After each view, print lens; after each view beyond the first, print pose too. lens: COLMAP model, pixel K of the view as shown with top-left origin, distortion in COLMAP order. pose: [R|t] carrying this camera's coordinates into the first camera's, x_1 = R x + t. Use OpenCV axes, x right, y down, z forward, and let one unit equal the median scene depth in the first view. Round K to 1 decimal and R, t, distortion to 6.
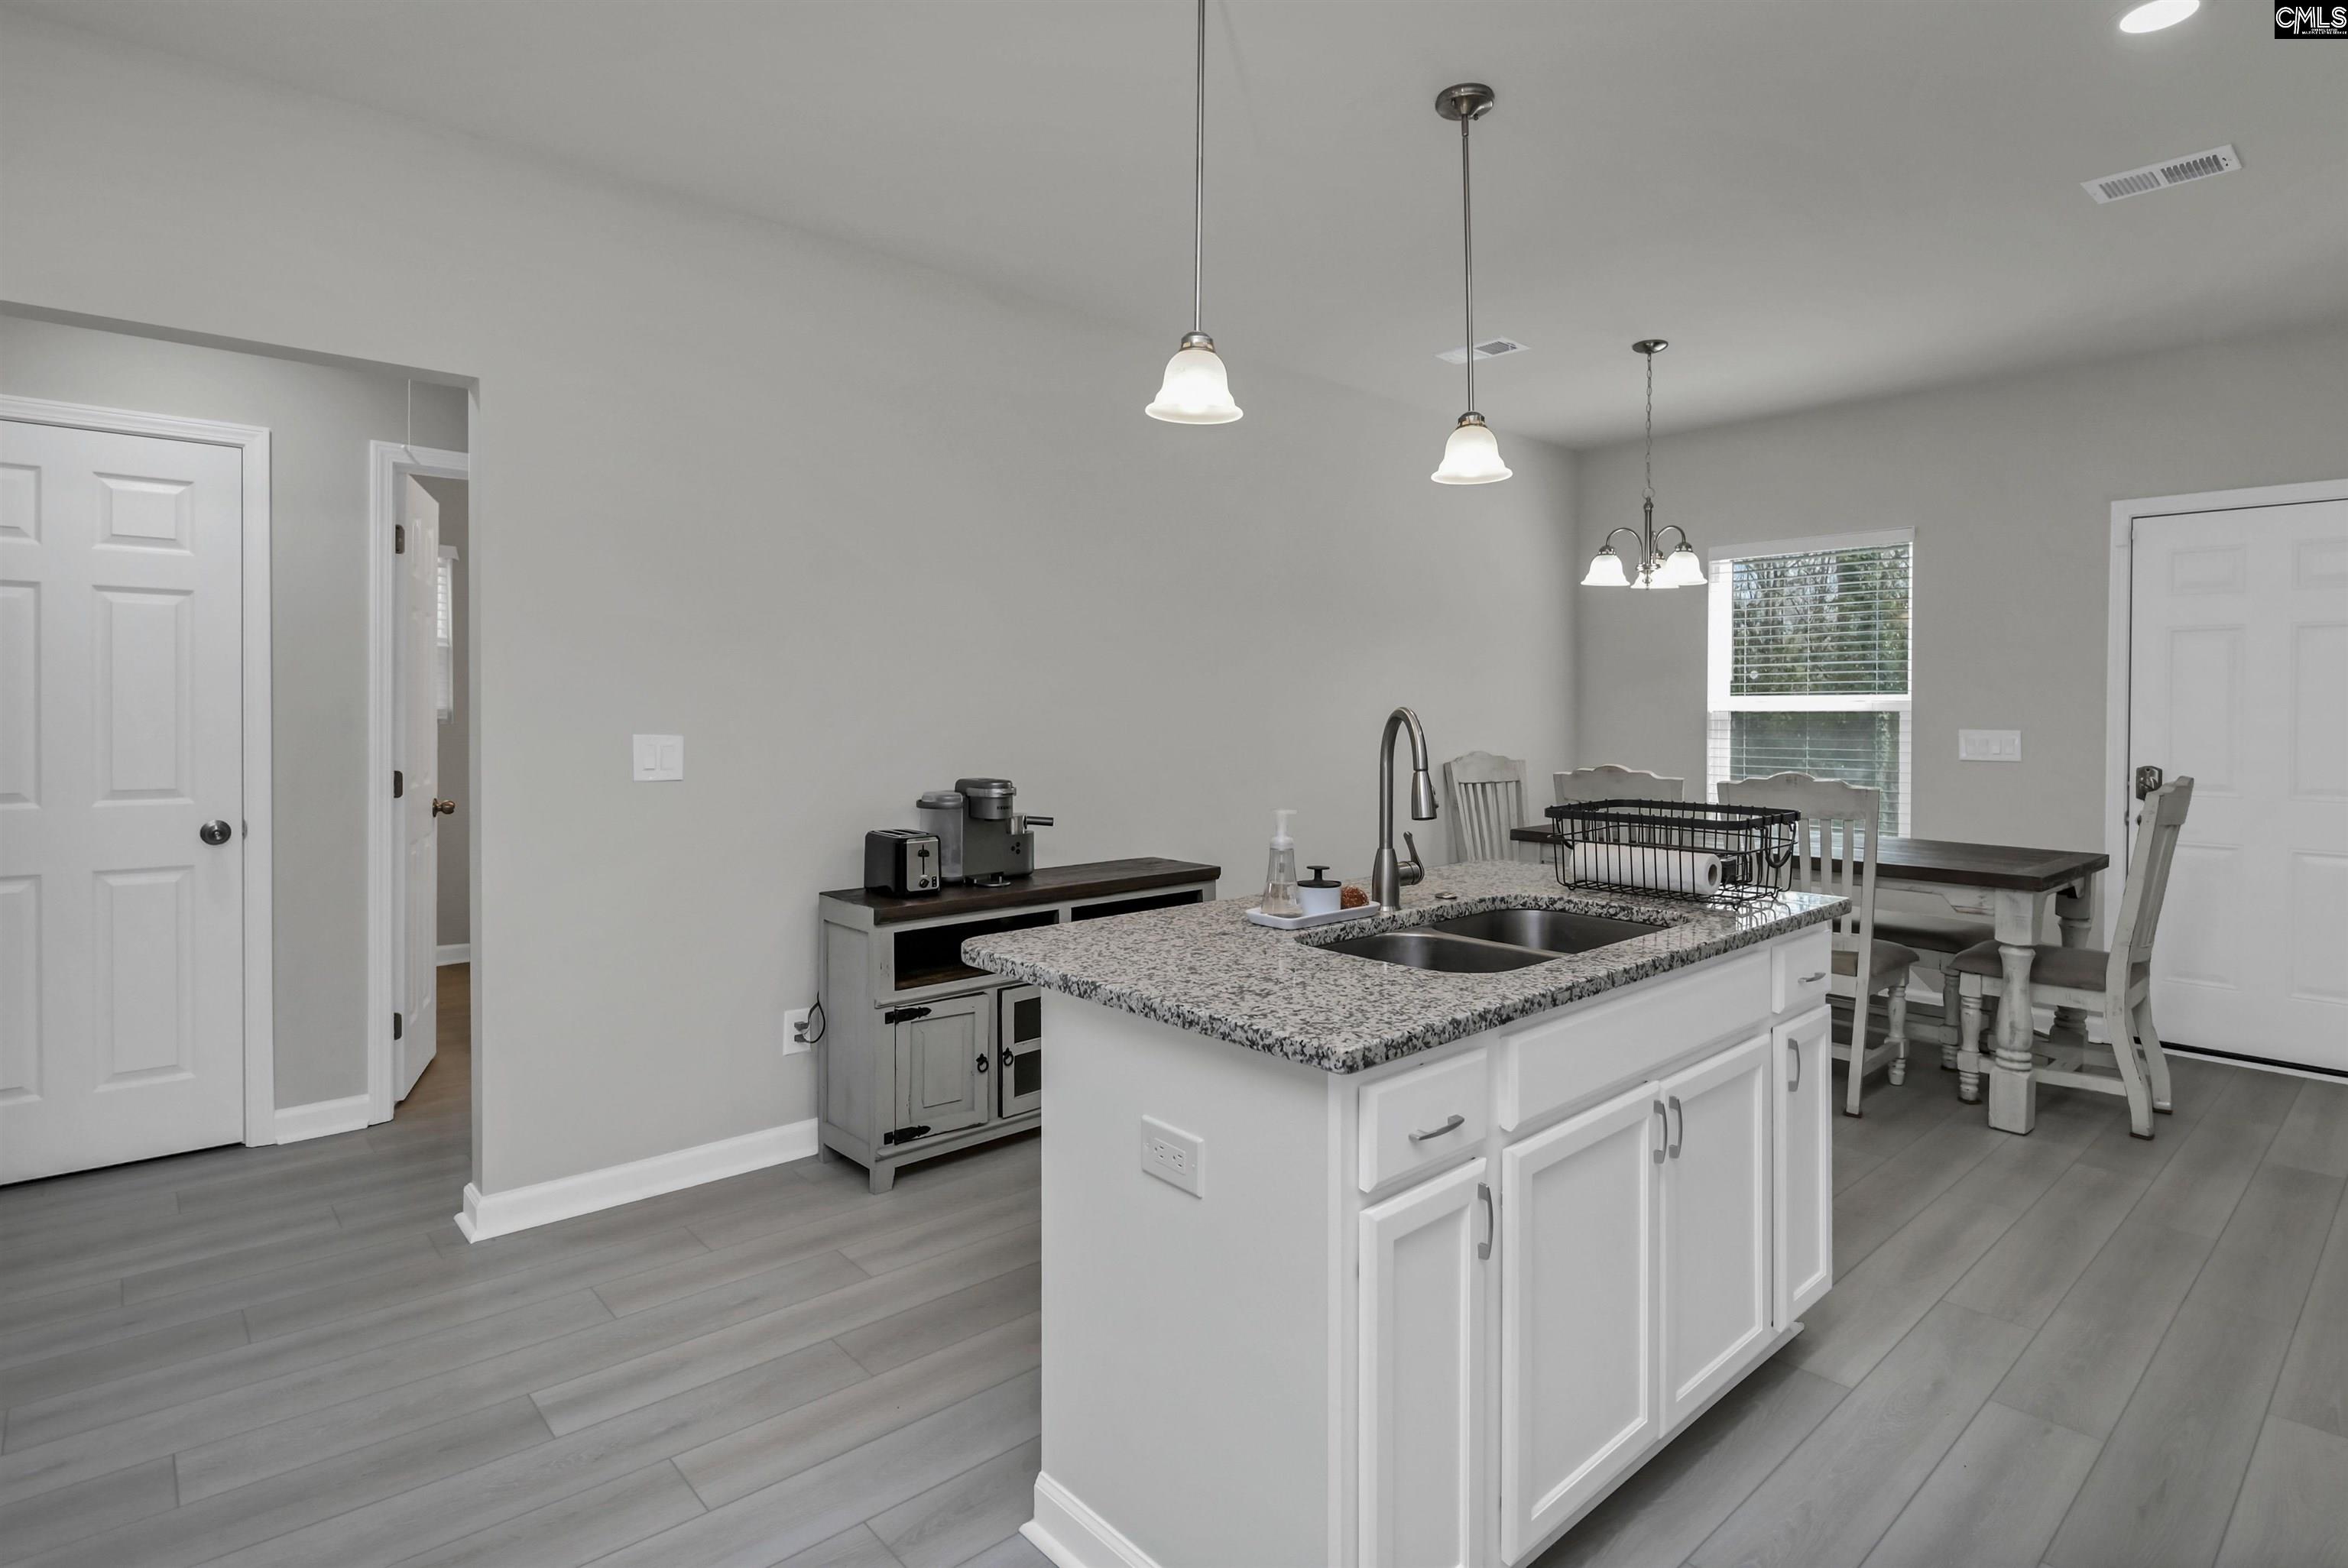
lens RADIAL K [[1172.1, 0, 1195.1], [0, 1172.1, 716.3], [0, 0, 1]] dist [0.000230, -0.002614]
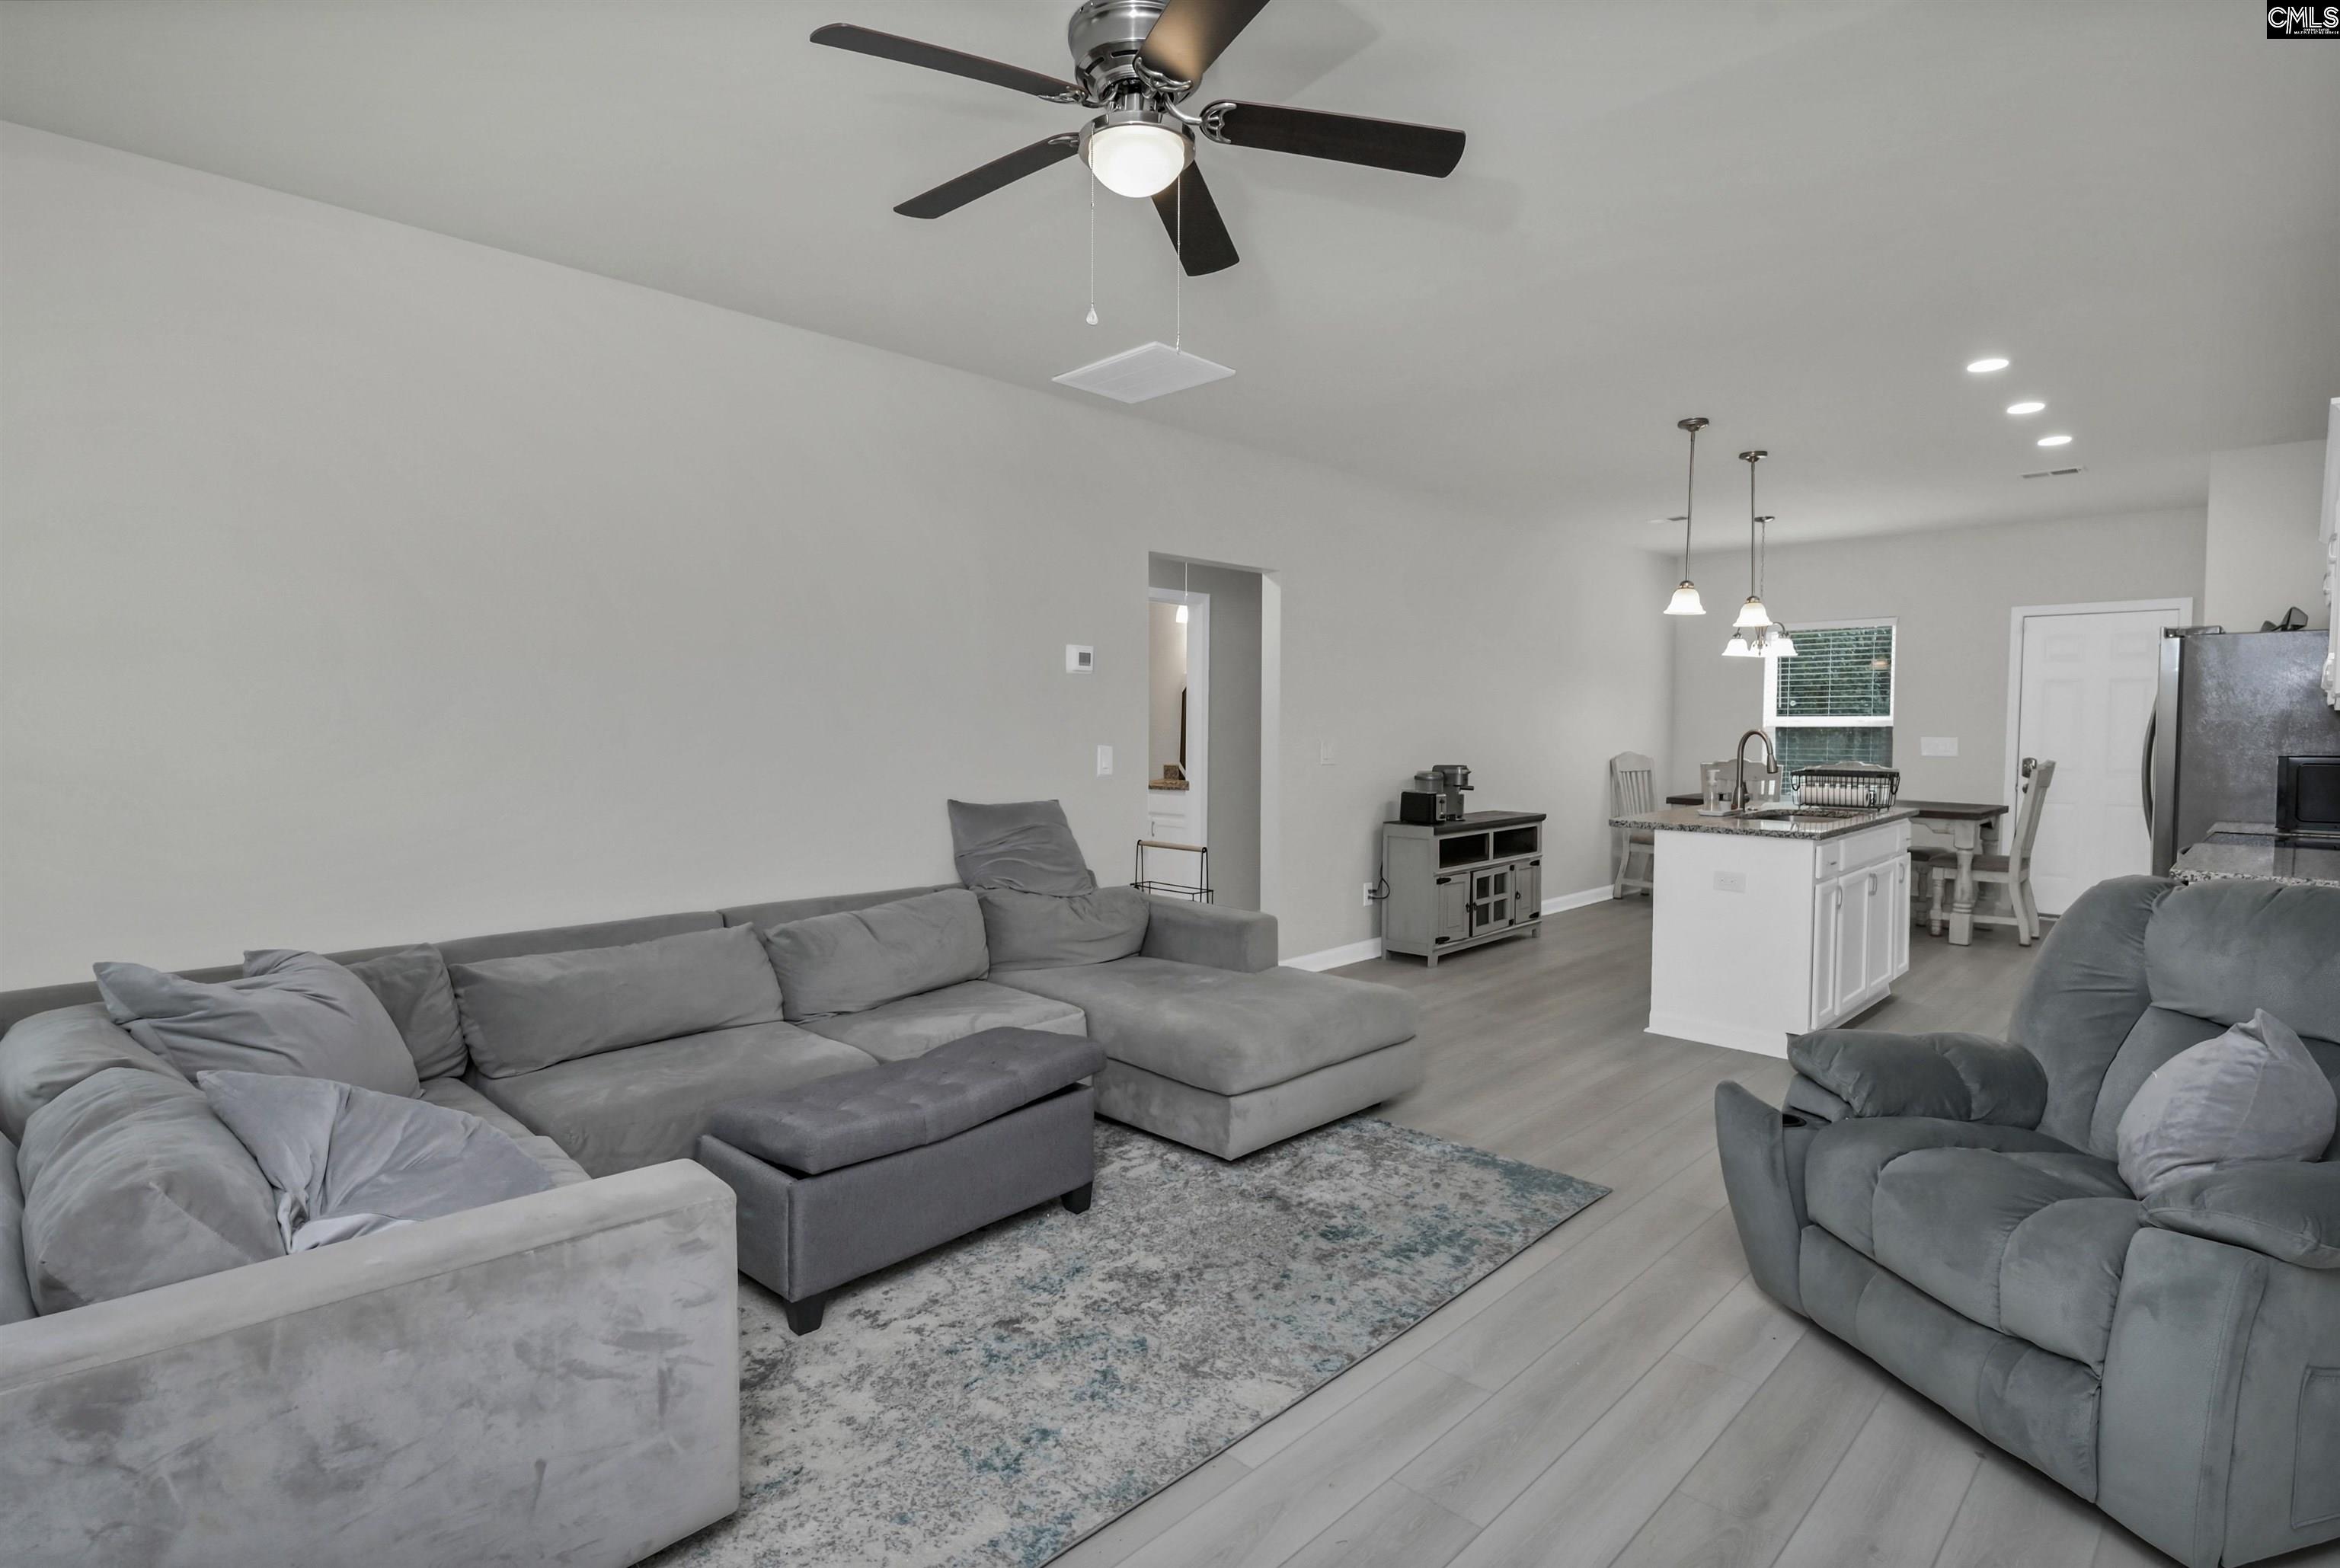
lens RADIAL K [[1168.1, 0, 1169.3], [0, 1168.1, 770.0], [0, 0, 1]] dist [0.000230, -0.002614]
pose [[0.998028, -0.005241, 0.062551, -0.716748], [0.003039, 0.999374, 0.035252, -0.005774], [-0.062696, -0.034993, 0.997419, -0.820166]]
